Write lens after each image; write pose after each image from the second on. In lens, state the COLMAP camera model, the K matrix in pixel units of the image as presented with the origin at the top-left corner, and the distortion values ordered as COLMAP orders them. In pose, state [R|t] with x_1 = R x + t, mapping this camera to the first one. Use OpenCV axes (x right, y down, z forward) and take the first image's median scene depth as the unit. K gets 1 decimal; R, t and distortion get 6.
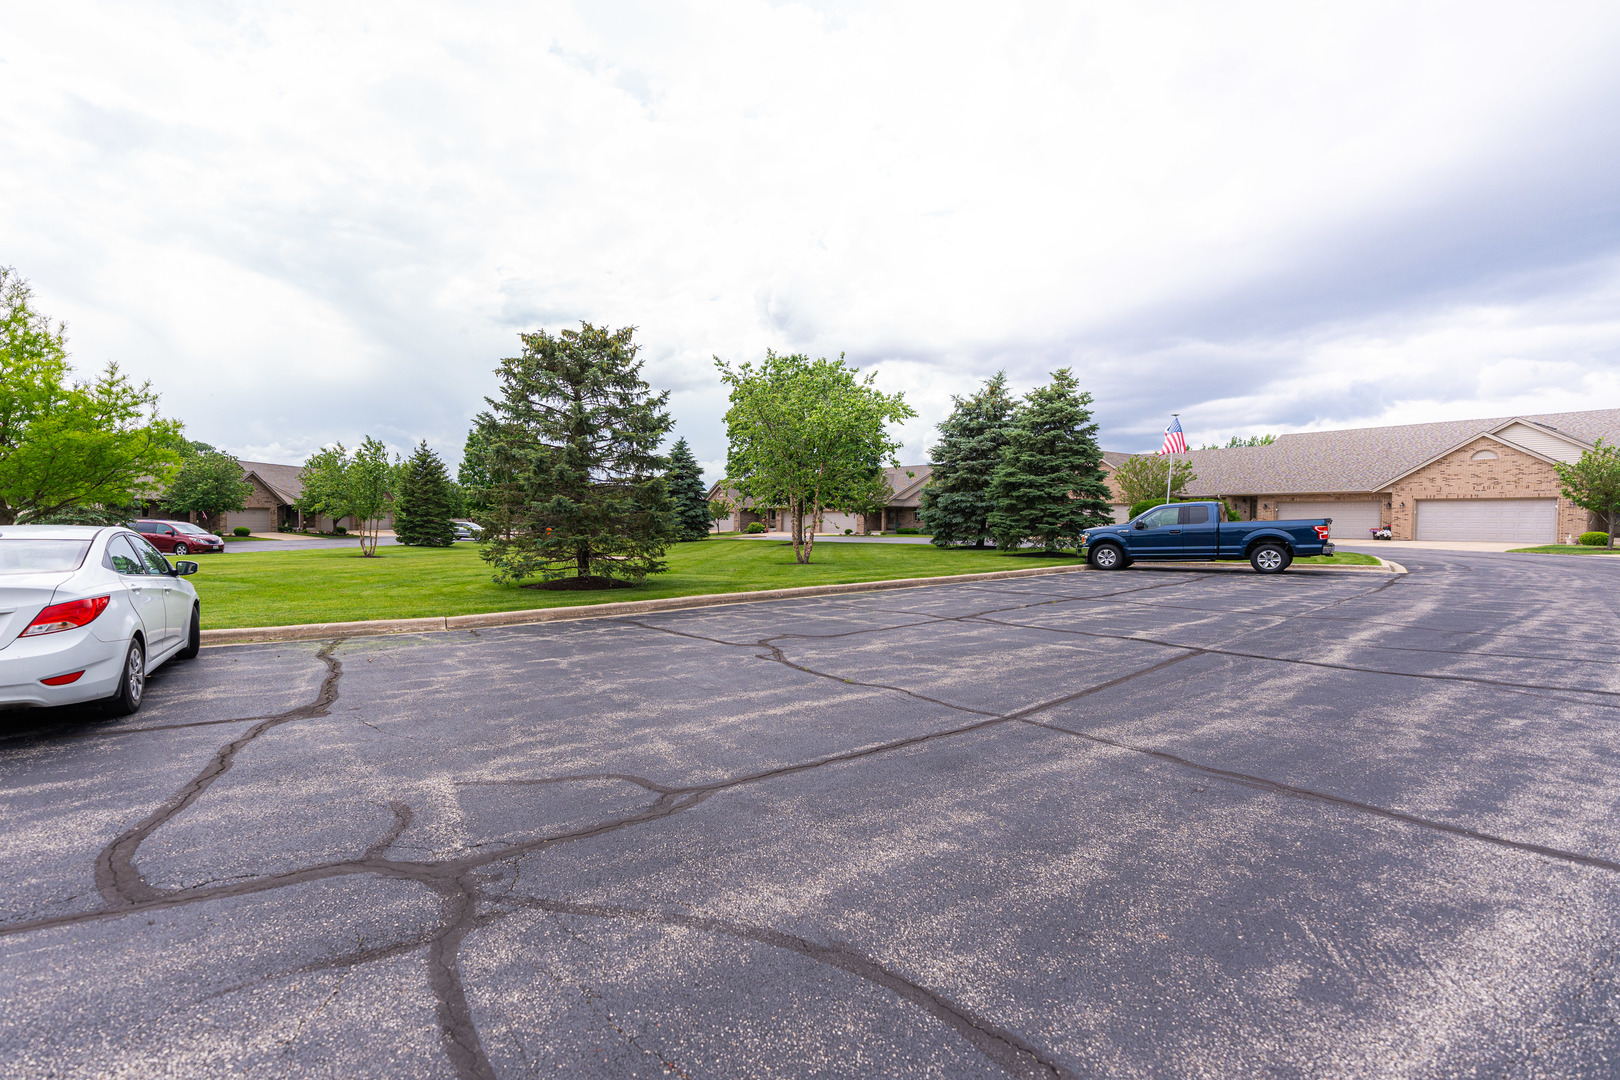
lens RADIAL K [[676.6, 0, 806.3], [0, 676.6, 537.1], [0, 0, 1]] dist [-0.007132, -0.000217]
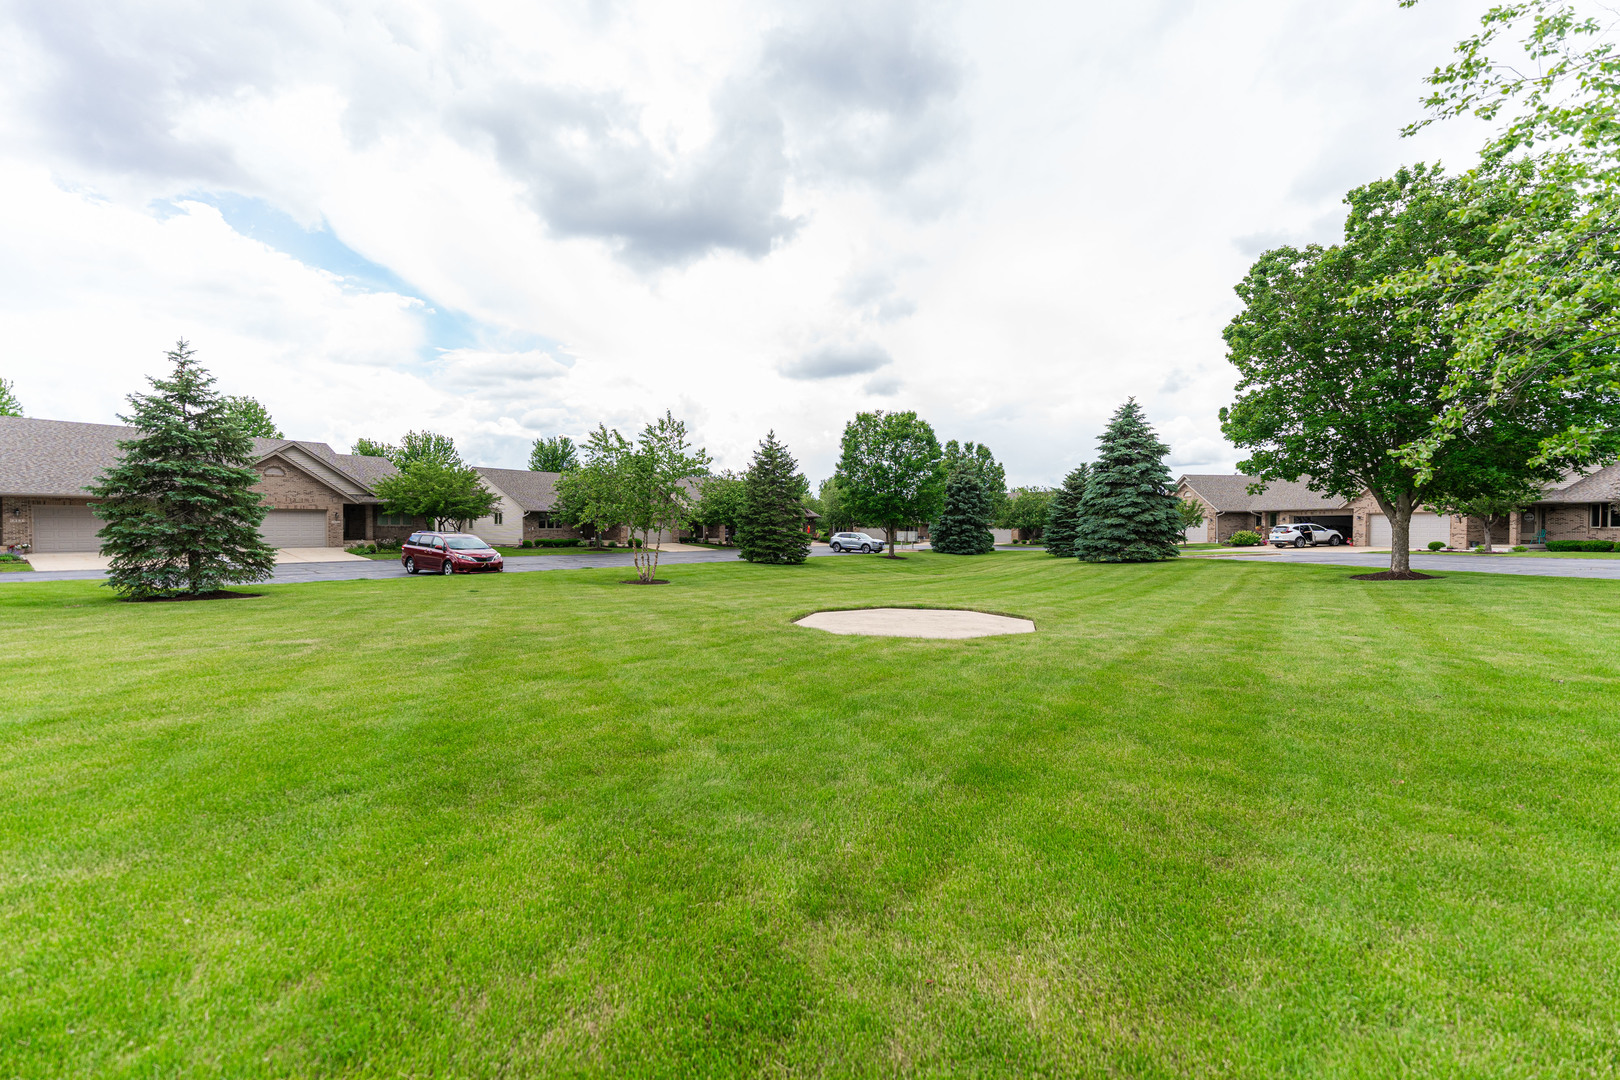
lens RADIAL K [[676.6, 0, 768.8], [0, 676.6, 545.6], [0, 0, 1]] dist [-0.007132, -0.000217]
pose [[0.785122, 0.008429, -0.619284, -0.054870], [-0.009400, 0.999954, 0.001693, -0.006304], [0.619270, 0.004492, 0.785165, 0.280714]]
